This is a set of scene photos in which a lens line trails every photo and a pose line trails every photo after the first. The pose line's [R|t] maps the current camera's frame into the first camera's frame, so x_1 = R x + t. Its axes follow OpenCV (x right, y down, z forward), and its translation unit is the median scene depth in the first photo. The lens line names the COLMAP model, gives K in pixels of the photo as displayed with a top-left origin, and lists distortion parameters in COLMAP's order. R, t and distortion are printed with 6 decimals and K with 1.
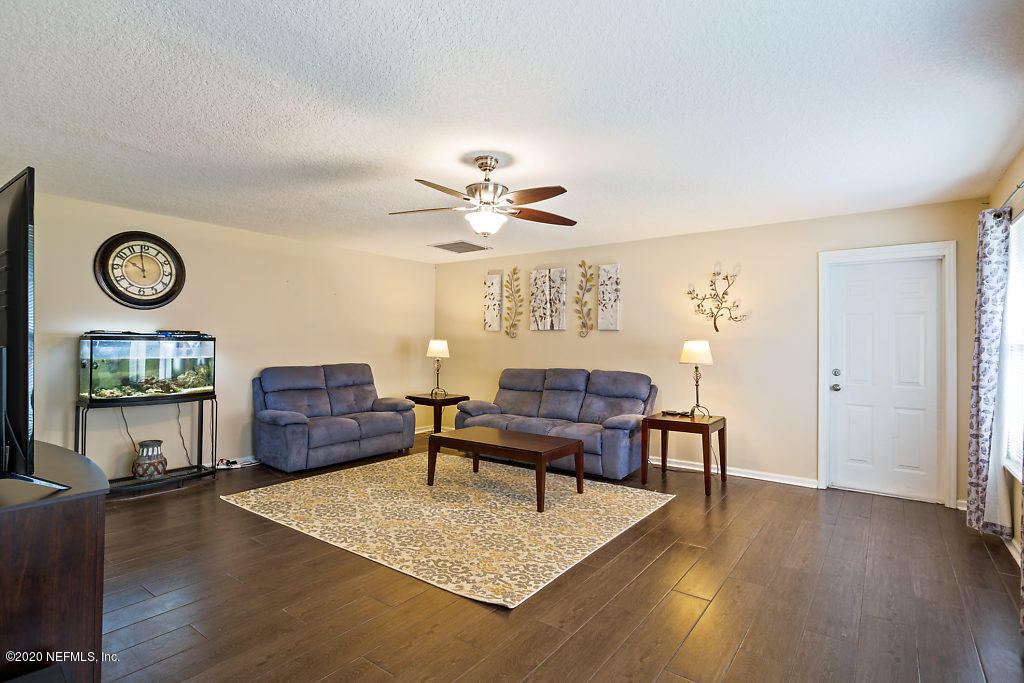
lens RADIAL K [[510.7, 0, 512.0], [0, 510.7, 341.5], [0, 0, 1]] dist [-0.014991, -0.000018]
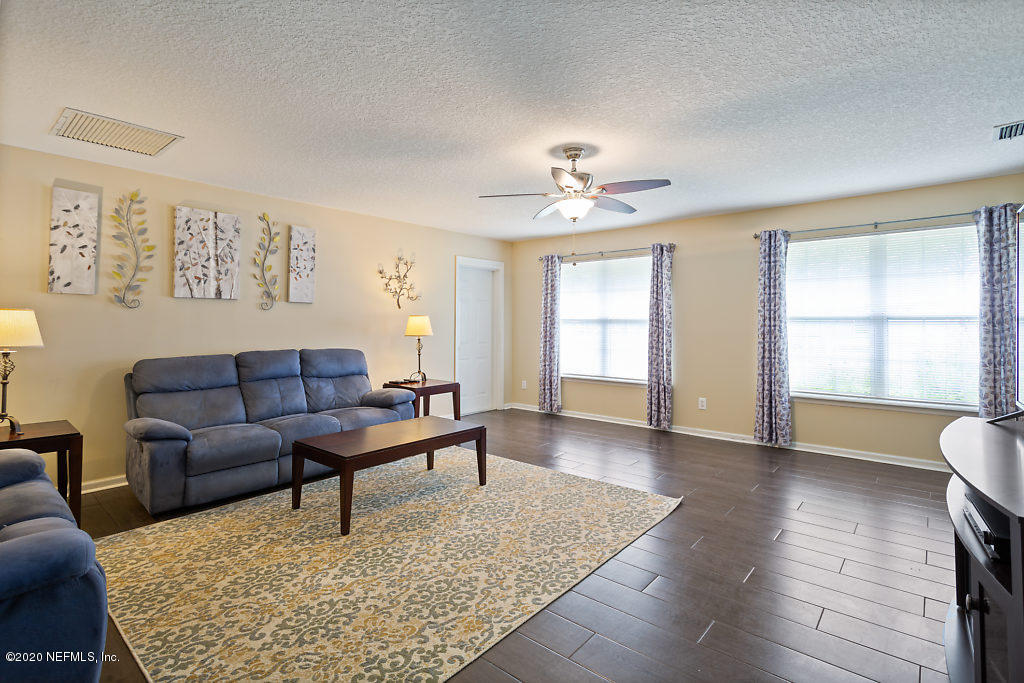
lens RADIAL K [[492.5, 0, 512.8], [0, 492.5, 309.0], [0, 0, 1]] dist [-0.000465, -0.000193]
pose [[0.064126, 0.020497, 0.997731, -0.783989], [-0.007055, 0.999773, -0.020086, 0.003409], [-0.997917, -0.005751, 0.064256, 0.746024]]
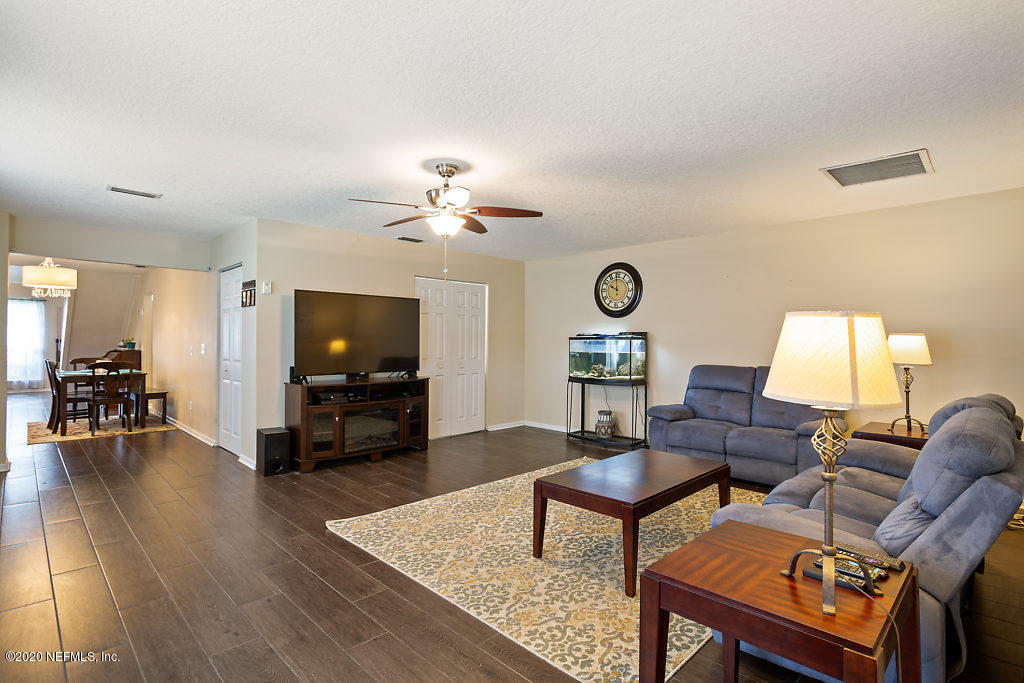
lens RADIAL K [[501.5, 0, 513.8], [0, 501.5, 356.1], [0, 0, 1]] dist [0.002925, 0.000318]
pose [[-0.153745, 0.021773, -0.987871, 0.674862], [0.005754, 0.999760, 0.021140, 0.011338], [0.988094, -0.002434, -0.153833, 0.905595]]
